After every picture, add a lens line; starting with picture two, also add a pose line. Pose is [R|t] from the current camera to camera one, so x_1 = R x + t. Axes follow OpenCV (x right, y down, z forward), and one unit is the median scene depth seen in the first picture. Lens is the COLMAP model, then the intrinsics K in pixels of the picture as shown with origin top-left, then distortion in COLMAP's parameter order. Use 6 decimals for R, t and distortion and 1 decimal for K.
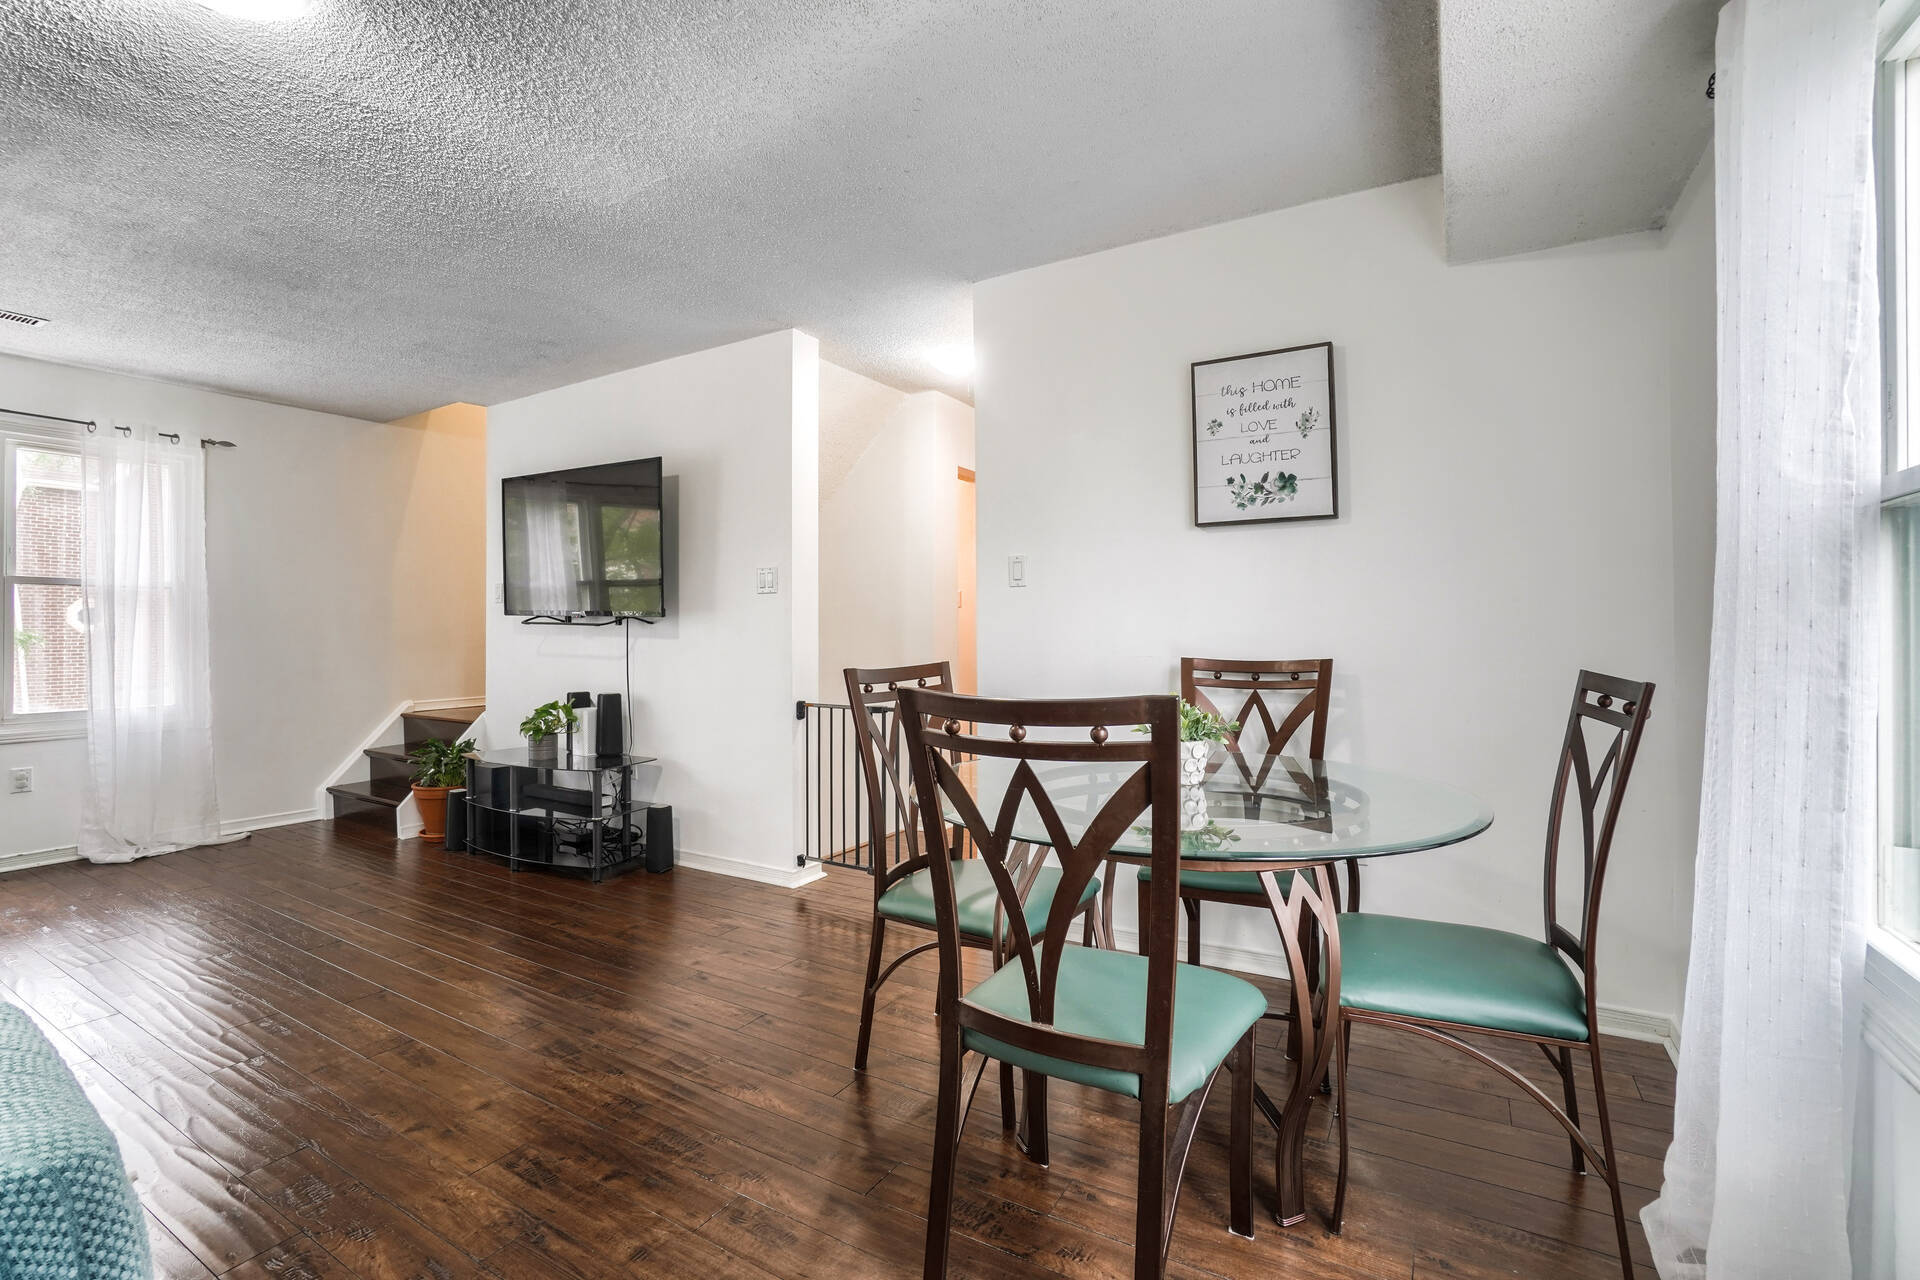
lens RADIAL K [[864.7, 0, 946.5], [0, 864.7, 616.1], [0, 0, 1]] dist [-0.048203, 0.015108]
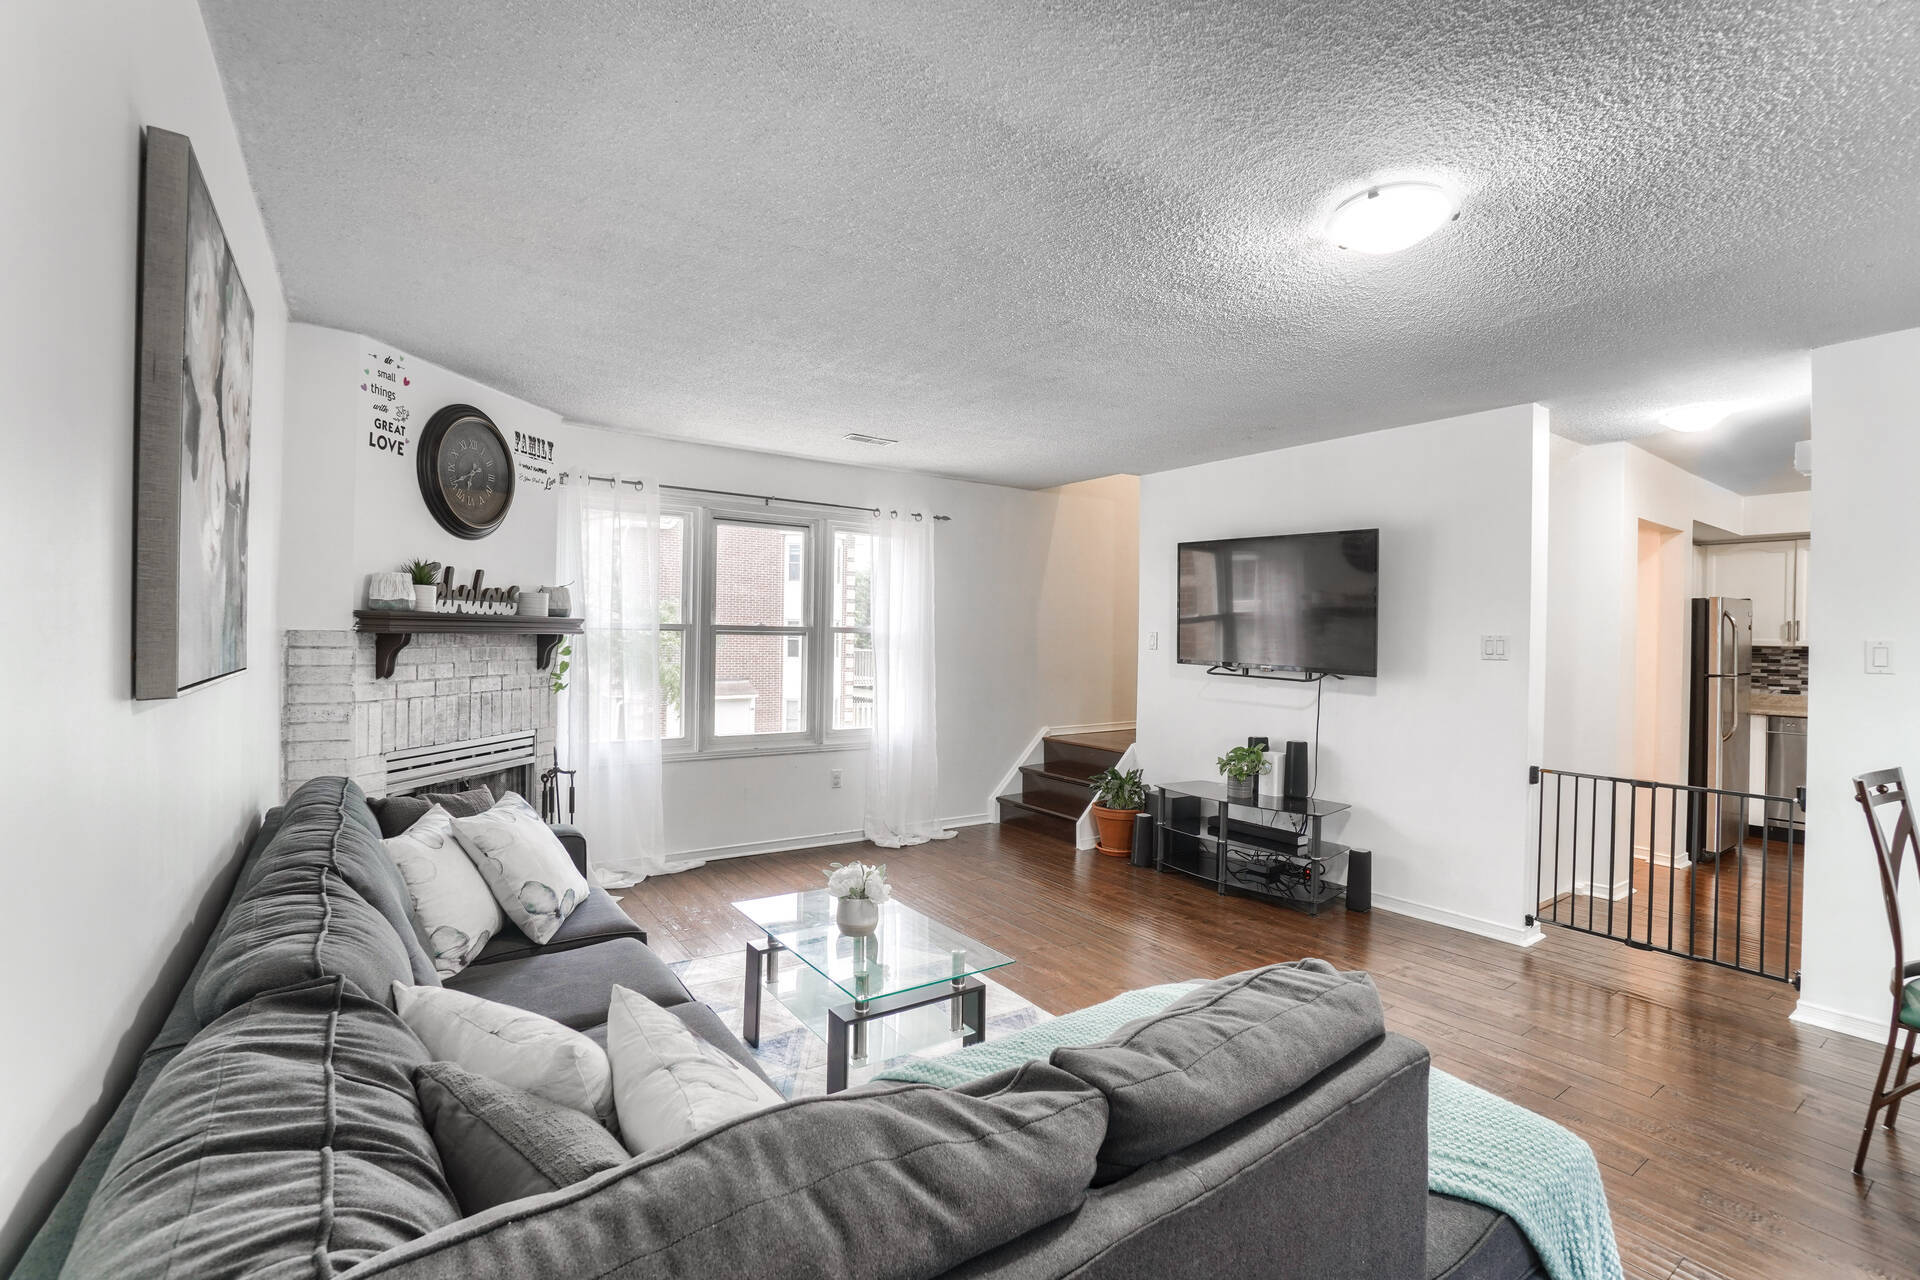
lens RADIAL K [[864.7, 0, 967.4], [0, 864.7, 638.5], [0, 0, 1]] dist [-0.048203, 0.015108]
pose [[0.913537, 0.020772, -0.406224, -0.334083], [-0.015365, 0.999745, 0.016567, -0.052984], [0.406464, -0.008893, 0.913623, -0.173446]]
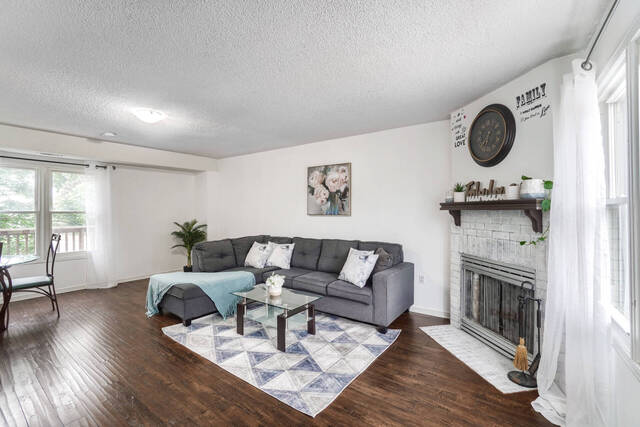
lens RADIAL K [[288.2, 0, 316.5], [0, 288.2, 209.4], [0, 0, 1]] dist [-0.048203, 0.015108]
pose [[-0.994546, 0.006237, 0.104115, -0.846037], [0.004609, 0.999863, -0.015874, -0.028859], [-0.104200, -0.015308, -0.994439, 1.097620]]
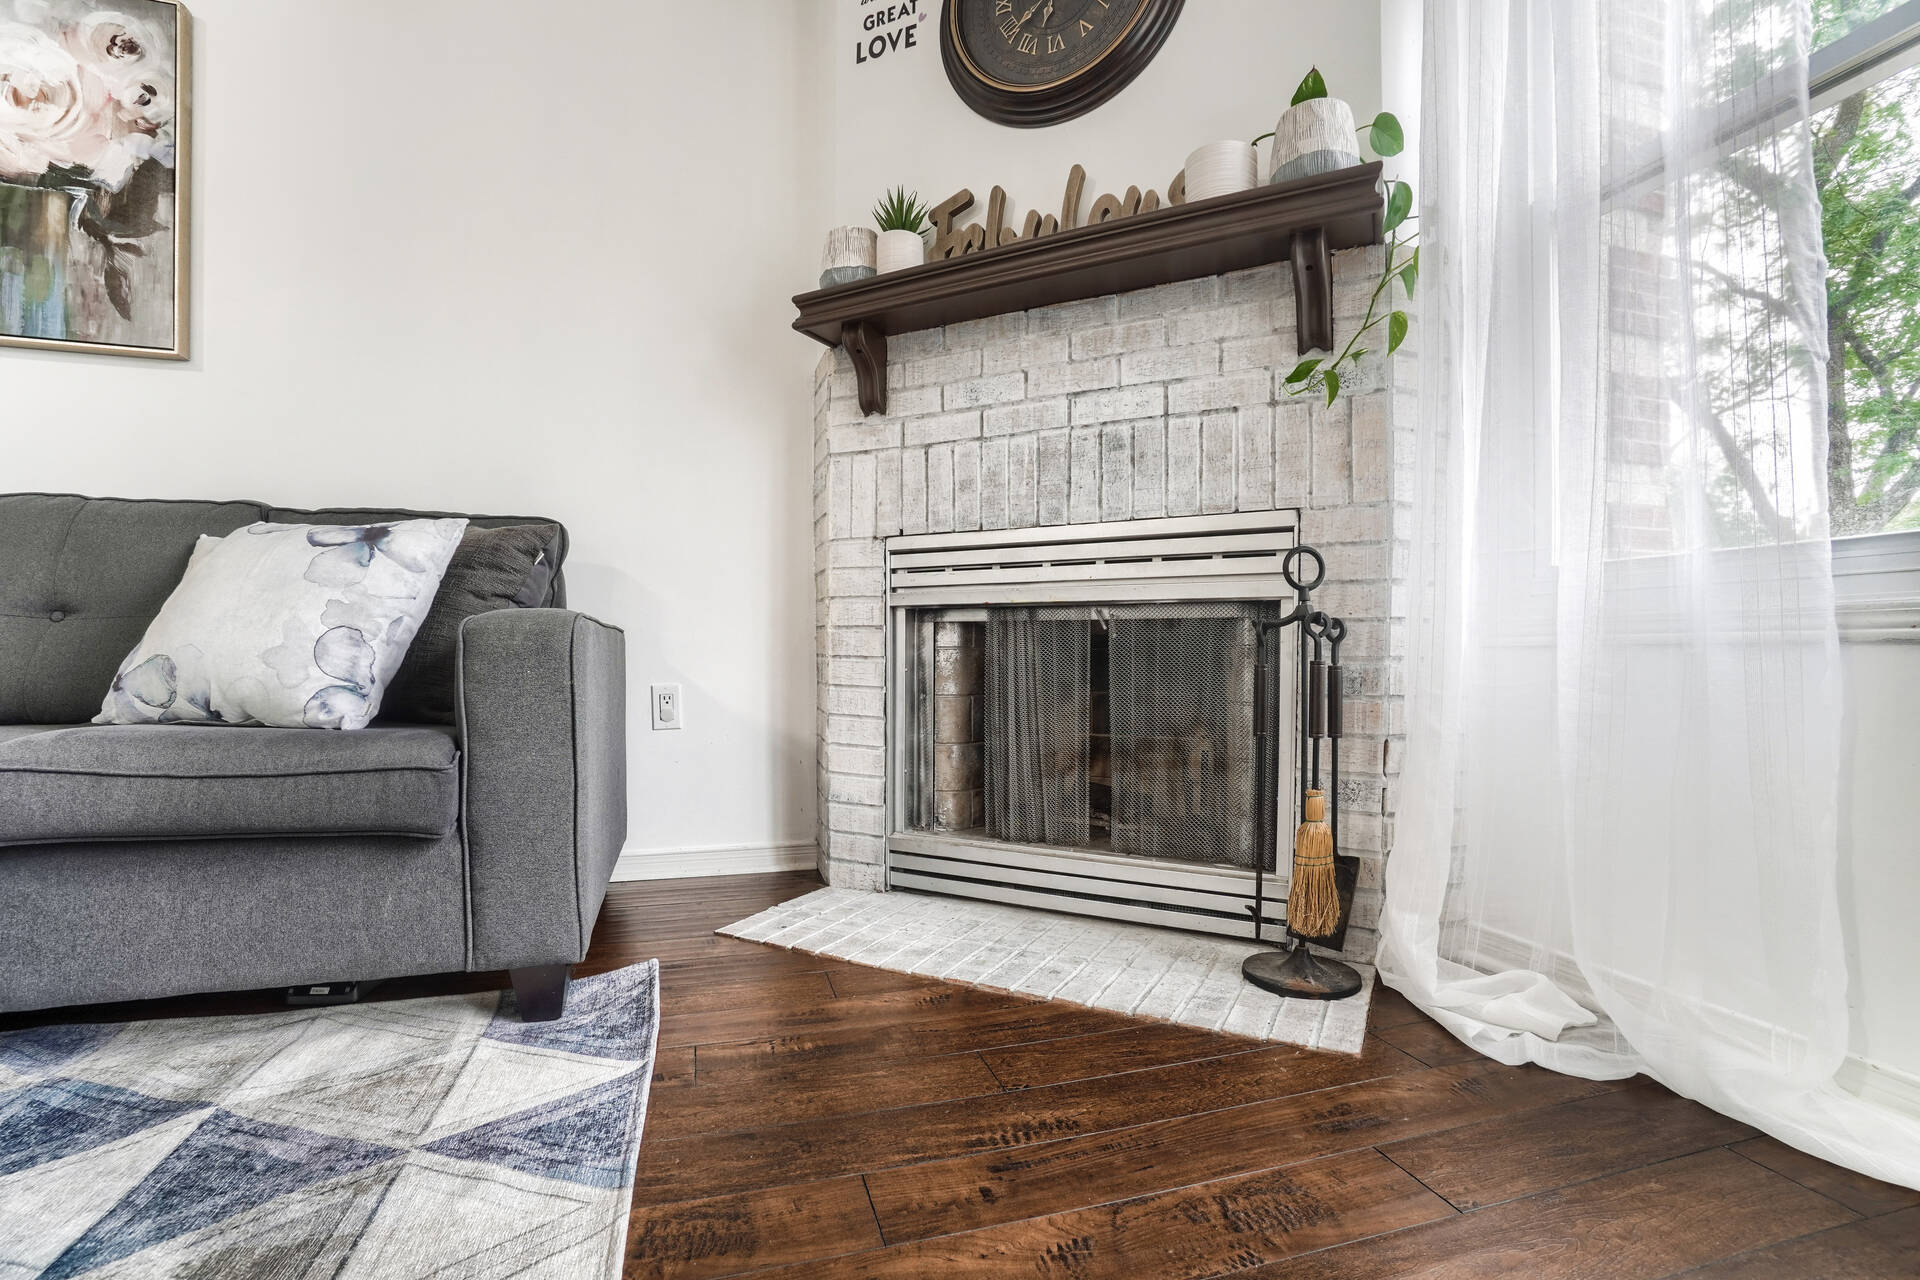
lens RADIAL K [[864.7, 0, 956.3], [0, 864.7, 665.6], [0, 0, 1]] dist [-0.048203, 0.015108]
pose [[-0.681089, 0.007760, -0.732160, -0.811361], [0.007560, 0.999965, 0.003565, 0.144738], [0.732162, -0.003107, -0.681124, 0.681965]]
